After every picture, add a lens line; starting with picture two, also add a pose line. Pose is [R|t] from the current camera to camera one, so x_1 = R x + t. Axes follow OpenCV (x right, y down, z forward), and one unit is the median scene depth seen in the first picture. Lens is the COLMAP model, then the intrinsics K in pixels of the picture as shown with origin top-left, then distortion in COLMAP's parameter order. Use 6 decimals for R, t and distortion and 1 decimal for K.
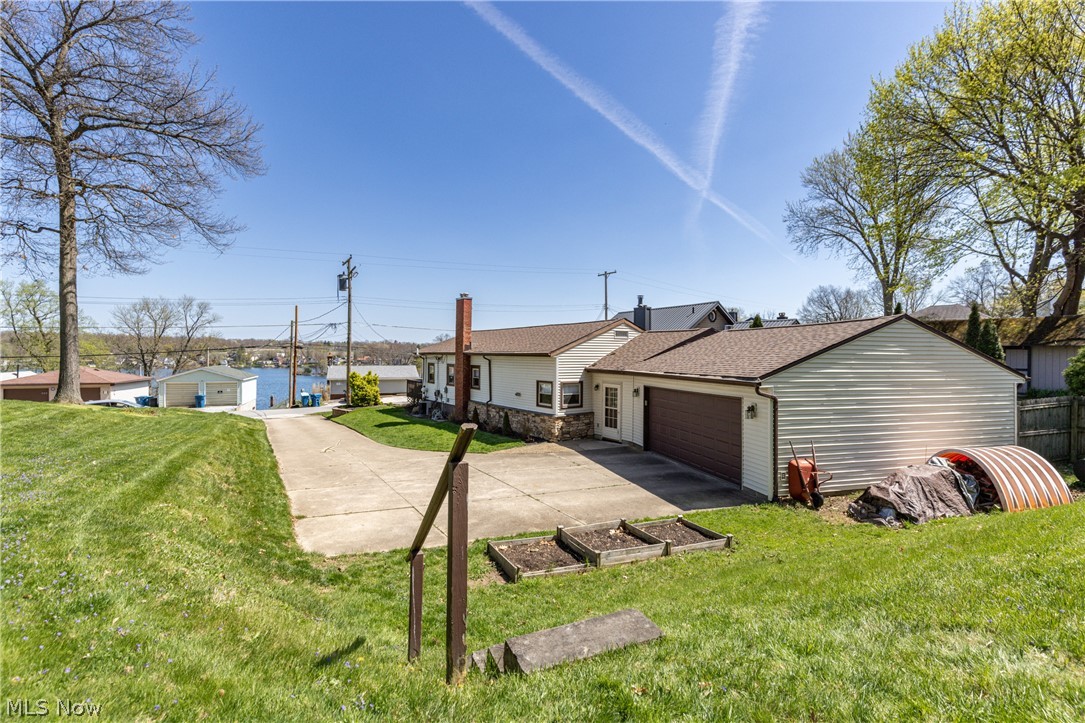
lens RADIAL K [[485.7, 0, 544.3], [0, 485.7, 356.3], [0, 0, 1]] dist [0.000537, -0.000553]
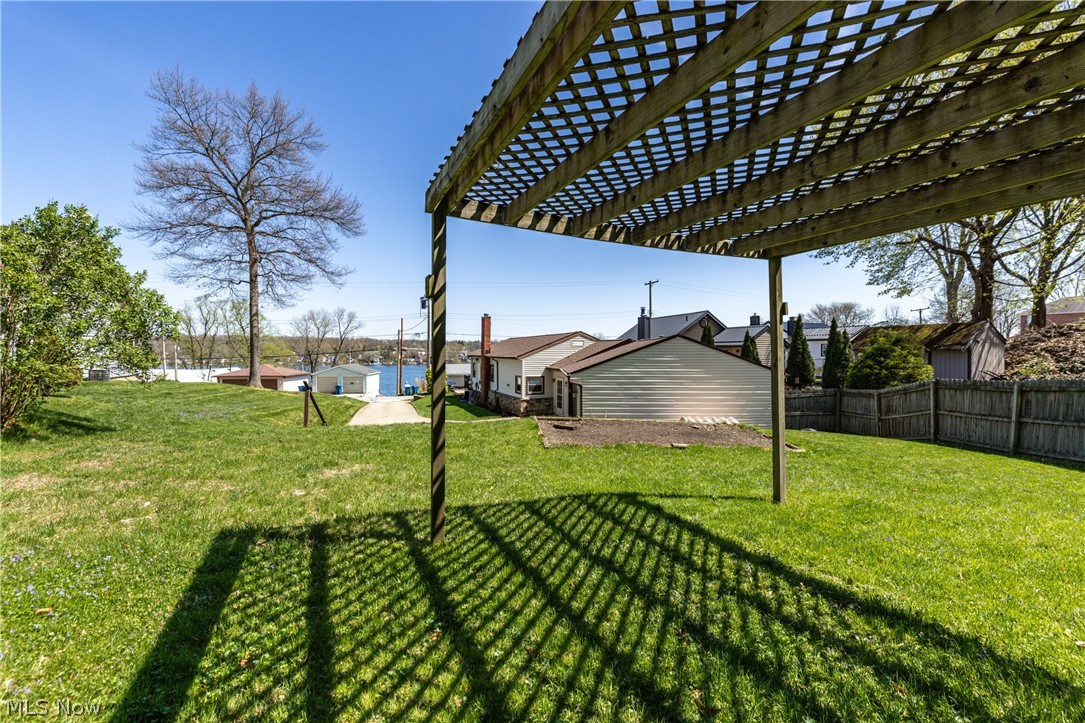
lens RADIAL K [[485.7, 0, 545.9], [0, 485.7, 355.7], [0, 0, 1]] dist [0.000537, -0.000553]
pose [[0.968754, -0.002961, -0.248007, 0.357386], [0.004074, 0.999984, 0.003971, -0.012474], [0.247991, -0.004858, 0.968750, -0.324828]]
